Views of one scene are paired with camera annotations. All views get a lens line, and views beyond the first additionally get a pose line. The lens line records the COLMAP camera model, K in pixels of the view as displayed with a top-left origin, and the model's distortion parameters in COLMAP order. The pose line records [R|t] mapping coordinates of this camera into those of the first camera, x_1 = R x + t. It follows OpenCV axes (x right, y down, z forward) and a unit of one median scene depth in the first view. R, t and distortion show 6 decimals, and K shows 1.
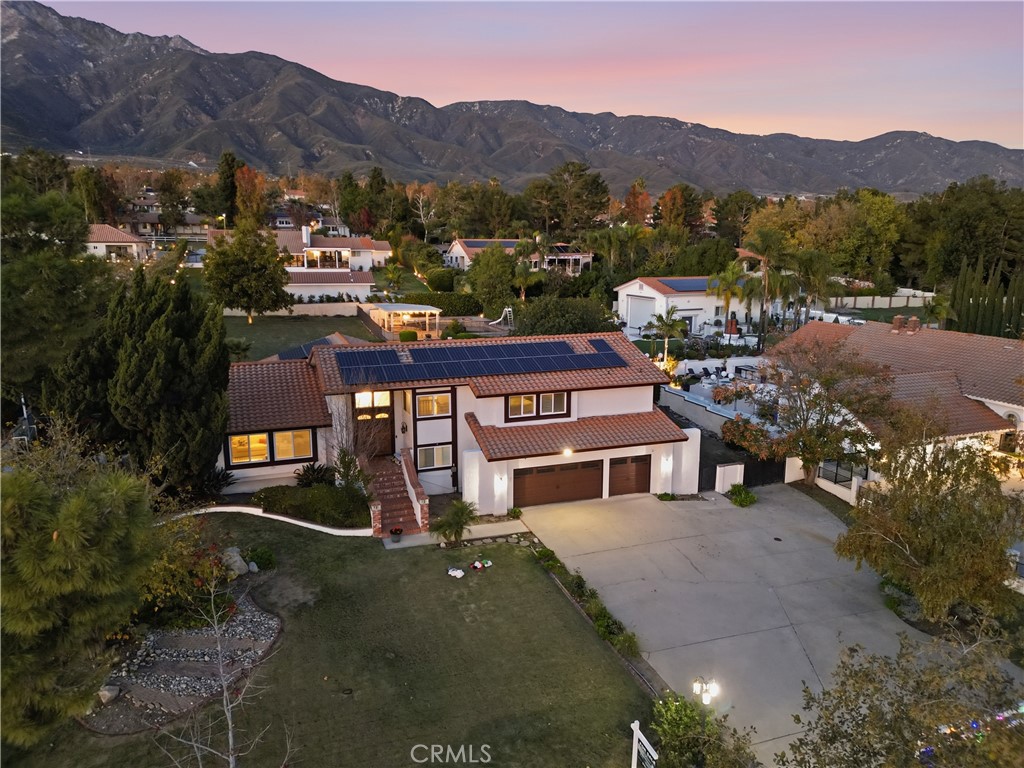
lens RADIAL K [[707.3, 0, 509.7], [0, 707.3, 389.5], [0, 0, 1]] dist [0.066059, -0.058499]
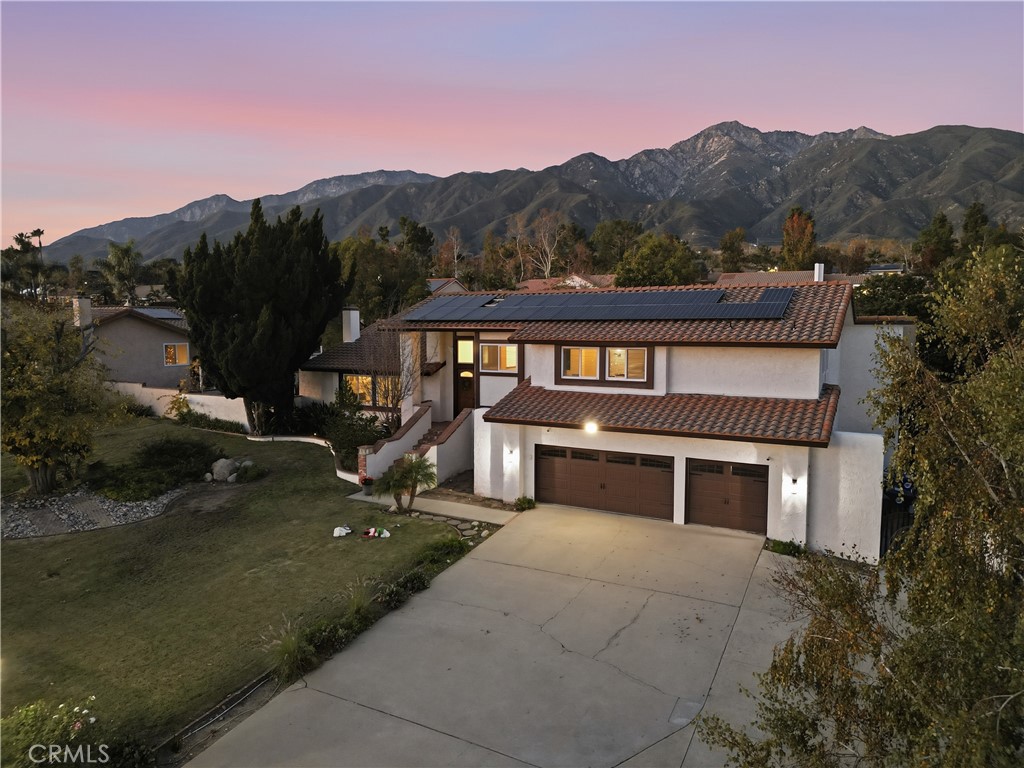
lens RADIAL K [[707.3, 0, 519.4], [0, 707.3, 386.5], [0, 0, 1]] dist [0.066059, -0.058499]
pose [[0.666434, 0.064410, -0.742777, 0.464556], [-0.149350, 0.987601, -0.048360, 0.082387], [0.730452, 0.143163, 0.667791, 0.448321]]
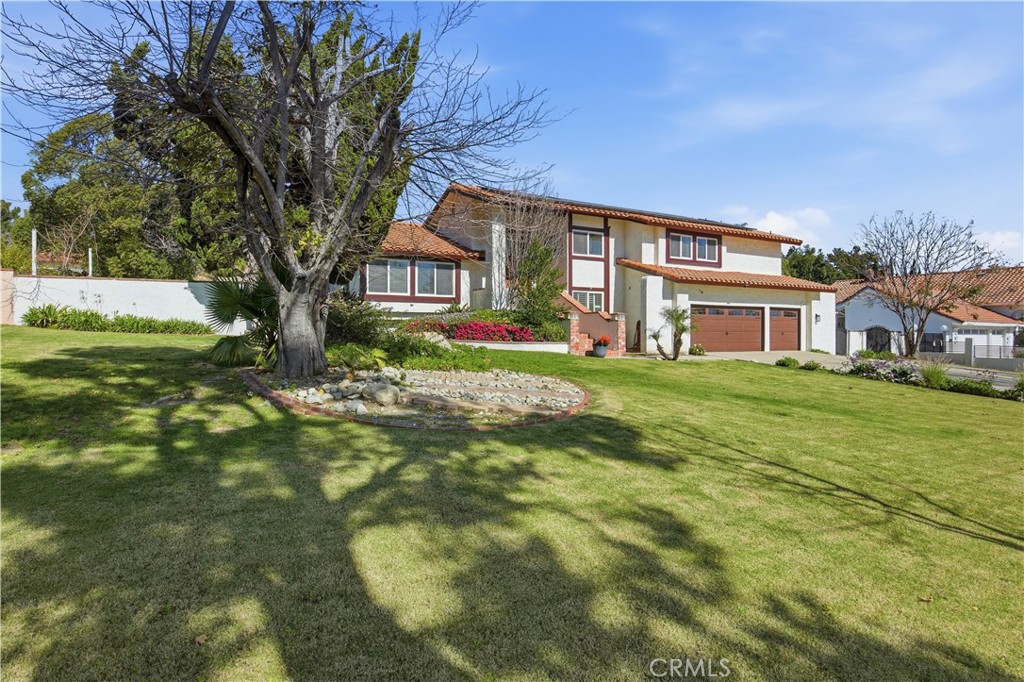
lens RADIAL K [[547.4, 0, 507.5], [0, 547.4, 343.5], [0, 0, 1]] dist [-0.003096, -0.000144]
pose [[0.989695, -0.001380, 0.143182, -0.284643], [0.026429, 0.984533, -0.173192, 0.244313], [-0.140728, 0.175192, 0.974425, 0.329765]]
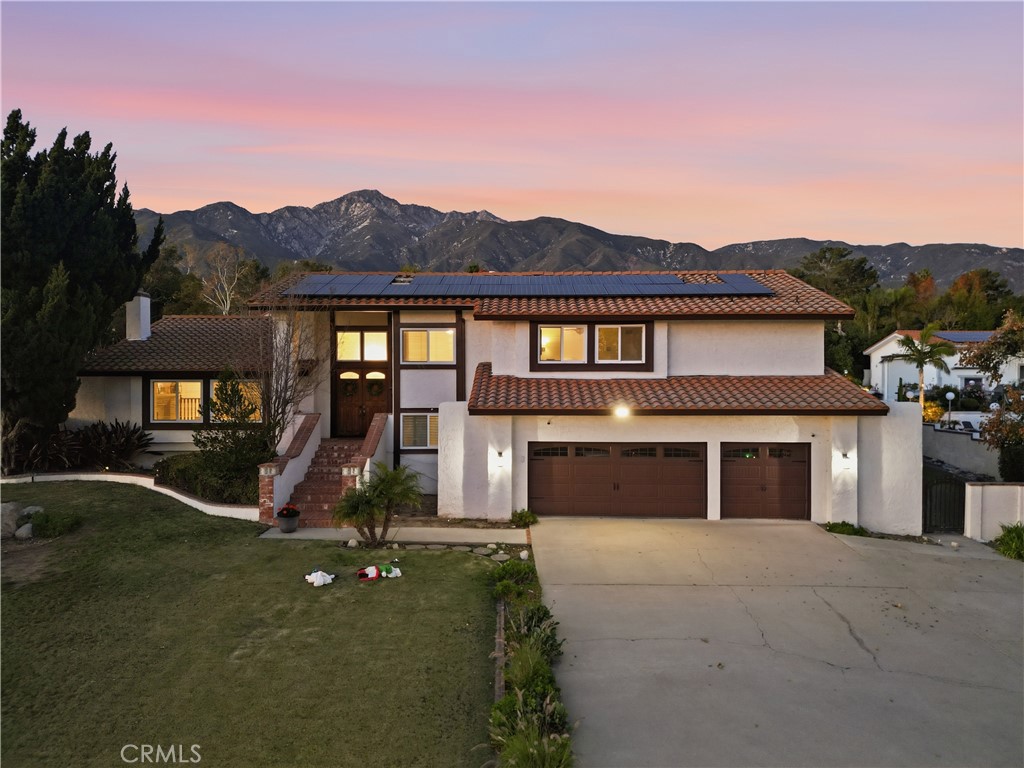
lens RADIAL K [[707.3, 0, 513.3], [0, 707.3, 388.2], [0, 0, 1]] dist [0.066059, -0.058499]
pose [[0.934219, 0.001787, -0.356695, 0.175130], [-0.070320, 0.981285, -0.179261, 0.154412], [0.349699, 0.192552, 0.916861, 0.416096]]
